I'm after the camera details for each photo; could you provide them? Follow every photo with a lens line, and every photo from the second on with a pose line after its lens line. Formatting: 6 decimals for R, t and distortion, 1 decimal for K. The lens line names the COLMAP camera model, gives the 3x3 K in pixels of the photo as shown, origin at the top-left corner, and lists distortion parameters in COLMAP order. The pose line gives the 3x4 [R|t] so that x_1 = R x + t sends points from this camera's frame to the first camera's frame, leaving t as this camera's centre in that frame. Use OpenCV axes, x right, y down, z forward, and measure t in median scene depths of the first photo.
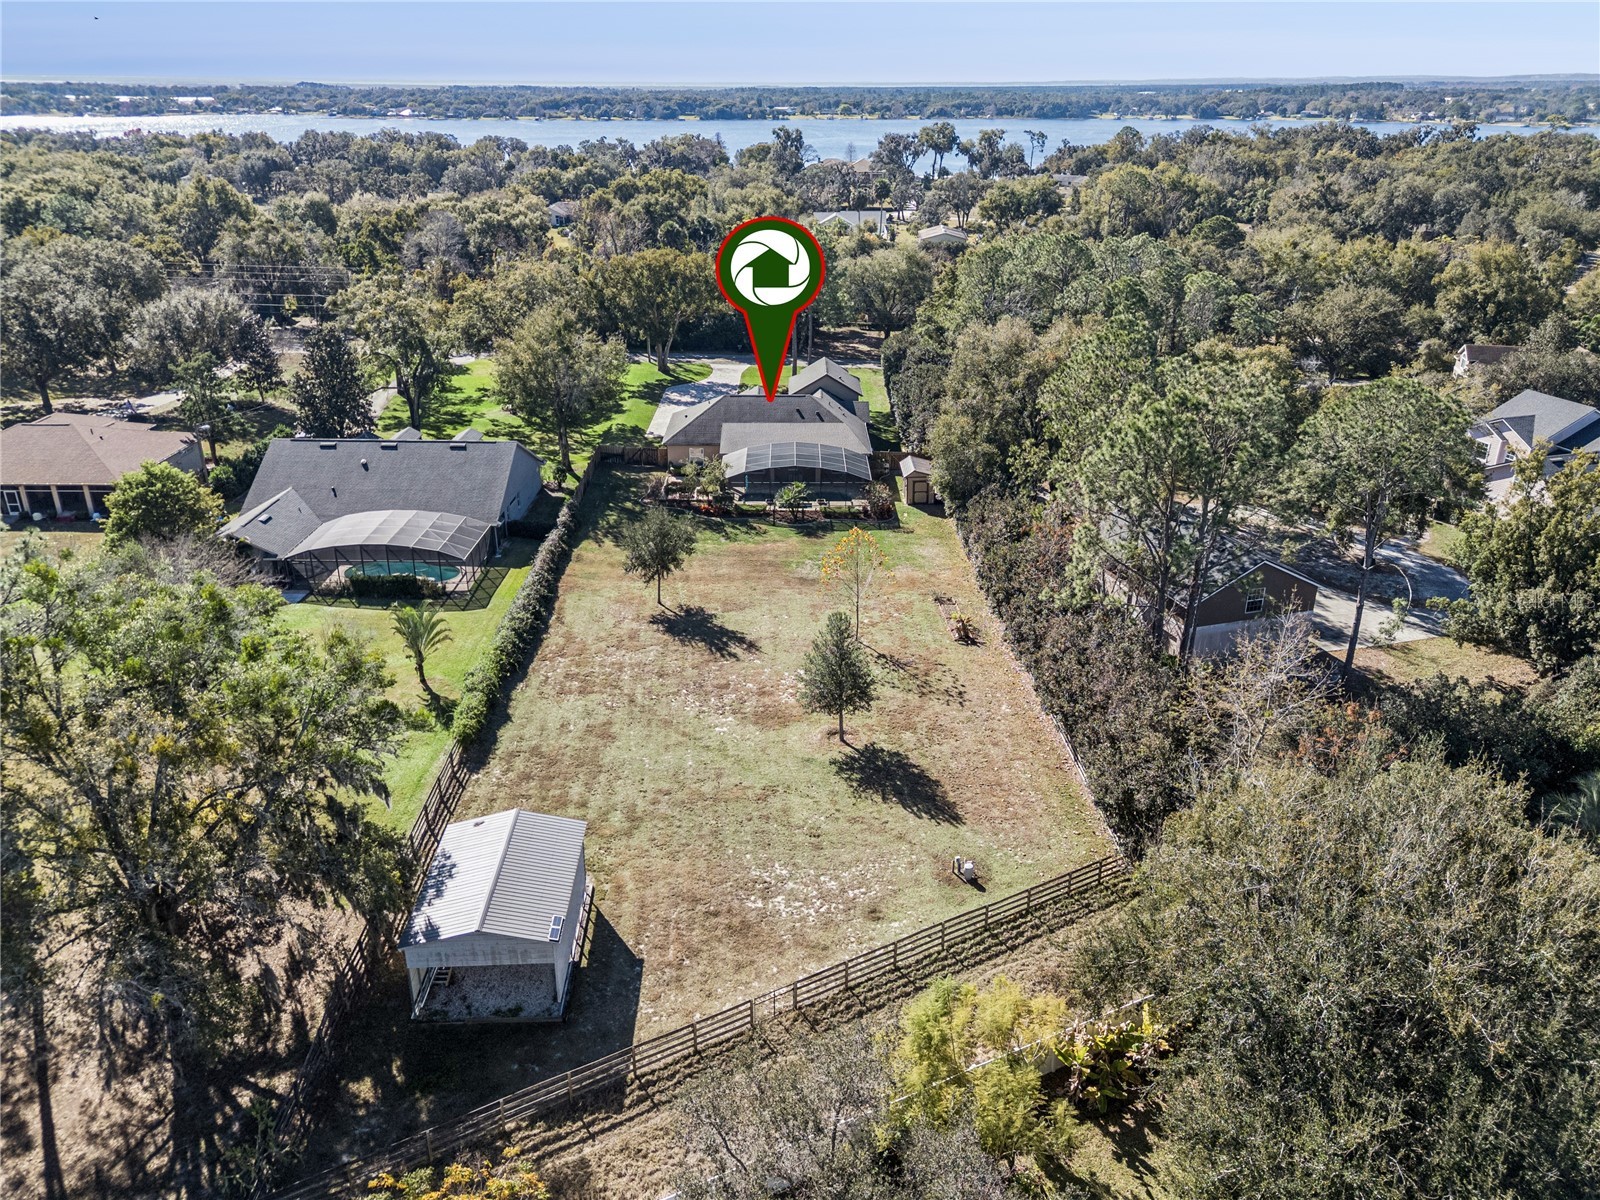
lens RADIAL K [[1229.7, 0, 800.0], [0, 1229.7, 600.0], [0, 0, 1]] dist [0.100897, -0.058696]
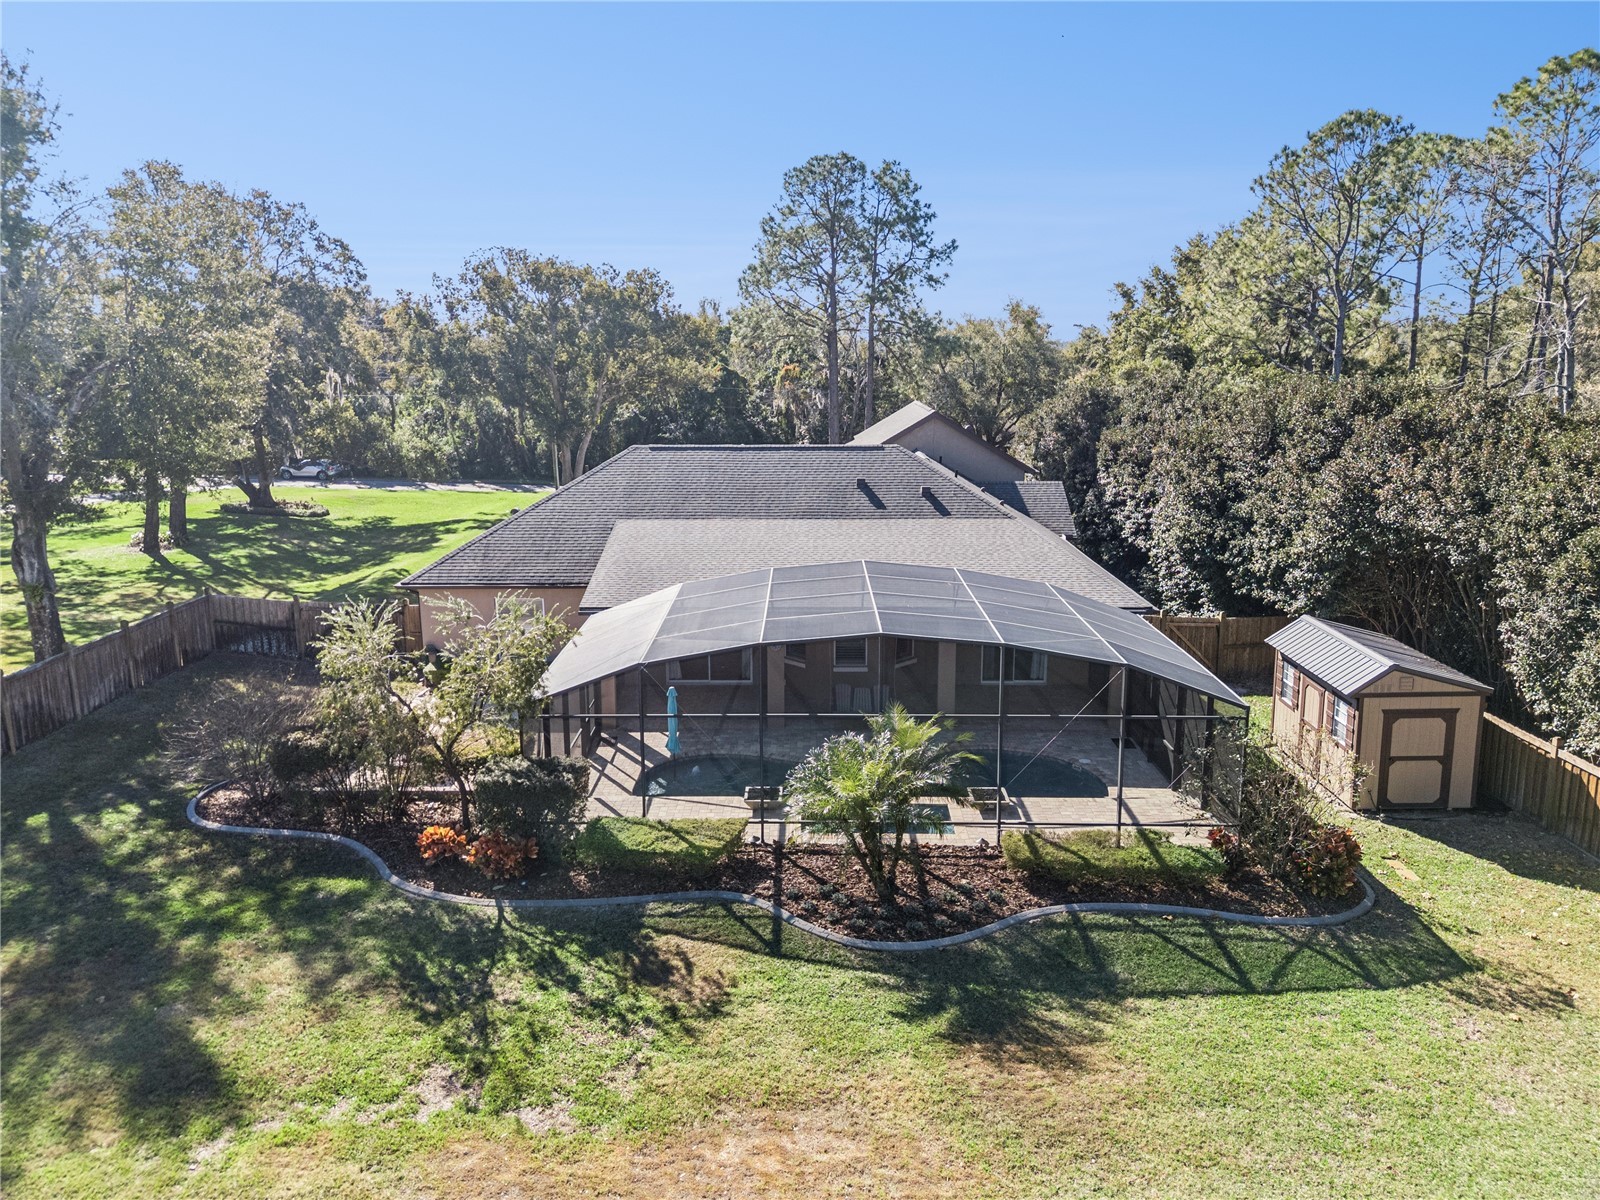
lens RADIAL K [[1229.7, 0, 800.0], [0, 1229.7, 600.0], [0, 0, 1]] dist [0.100897, -0.058696]
pose [[0.999932, 0.009967, -0.006047, -0.016770], [-0.010937, 0.981613, -0.190569, -0.073016], [0.004037, 0.190622, 0.981655, 0.771176]]
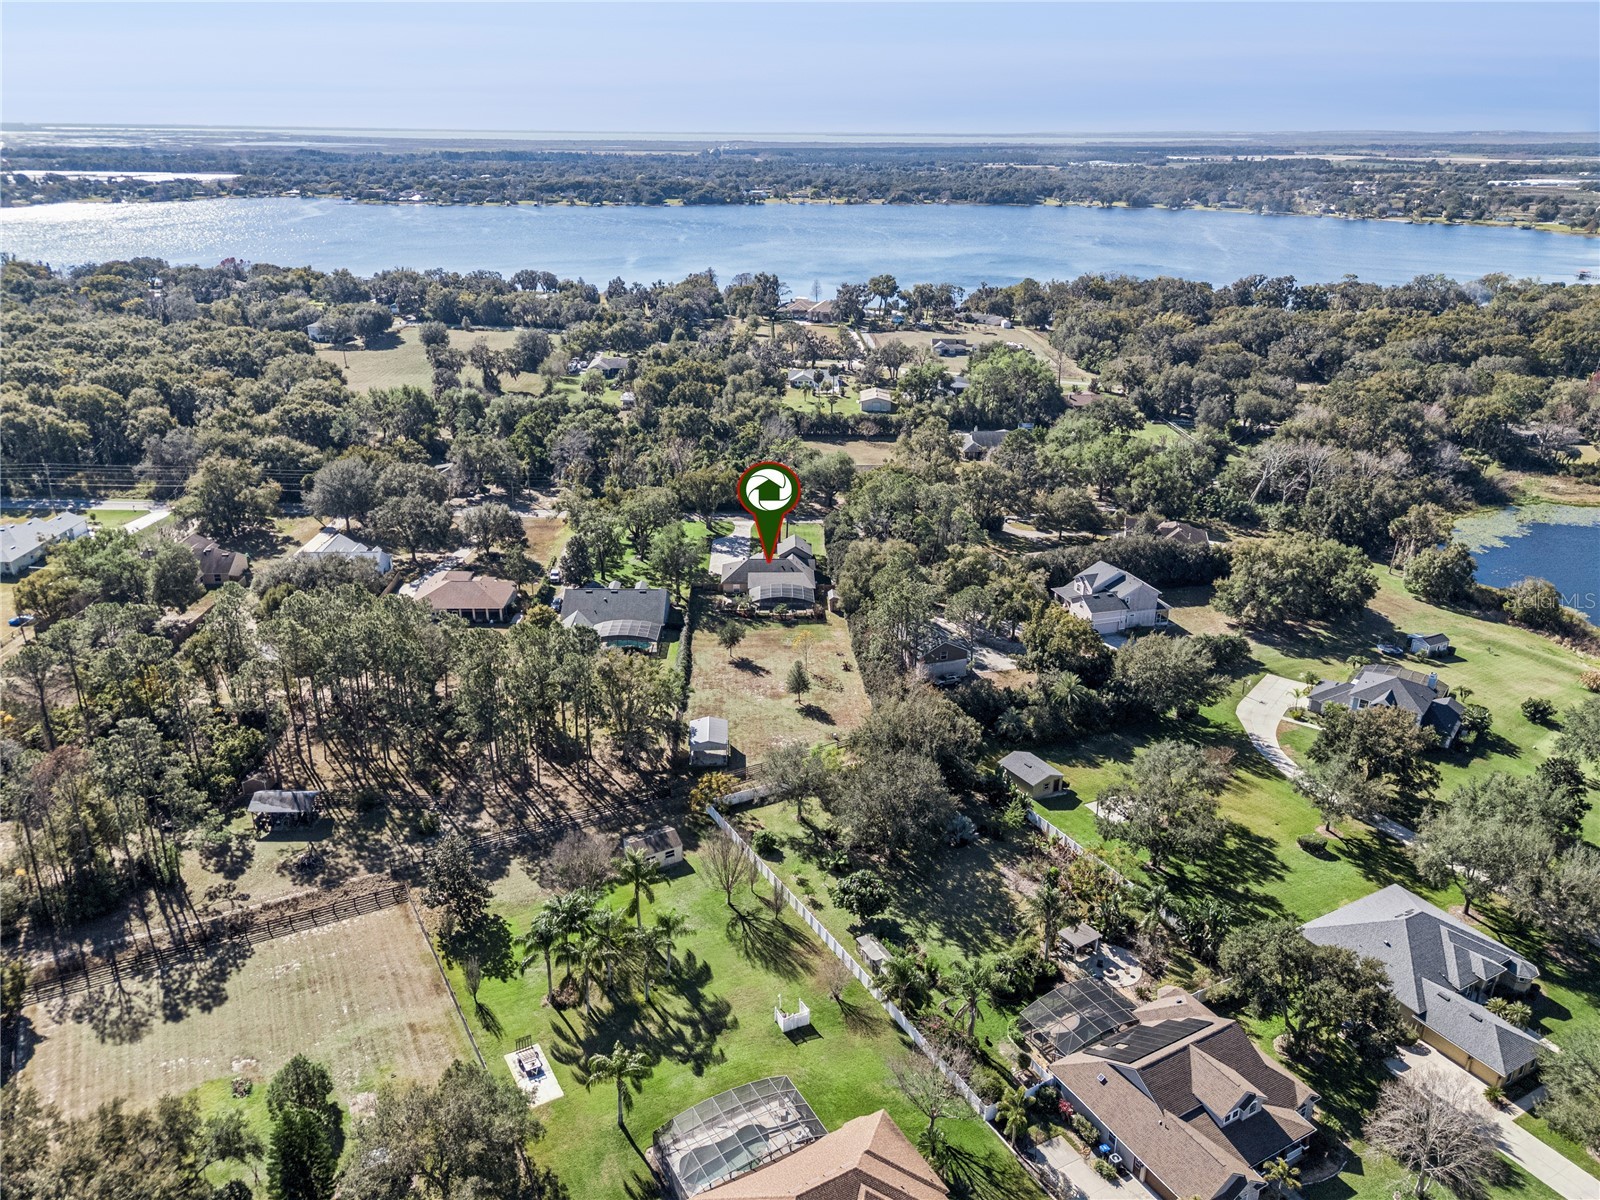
lens RADIAL K [[1229.7, 0, 800.0], [0, 1229.7, 600.0], [0, 0, 1]] dist [0.100897, -0.058696]
pose [[0.999775, -0.003294, 0.020964, -0.017960], [0.003914, 0.999554, -0.029606, -0.031561], [-0.020857, 0.029682, 0.999342, -1.309926]]
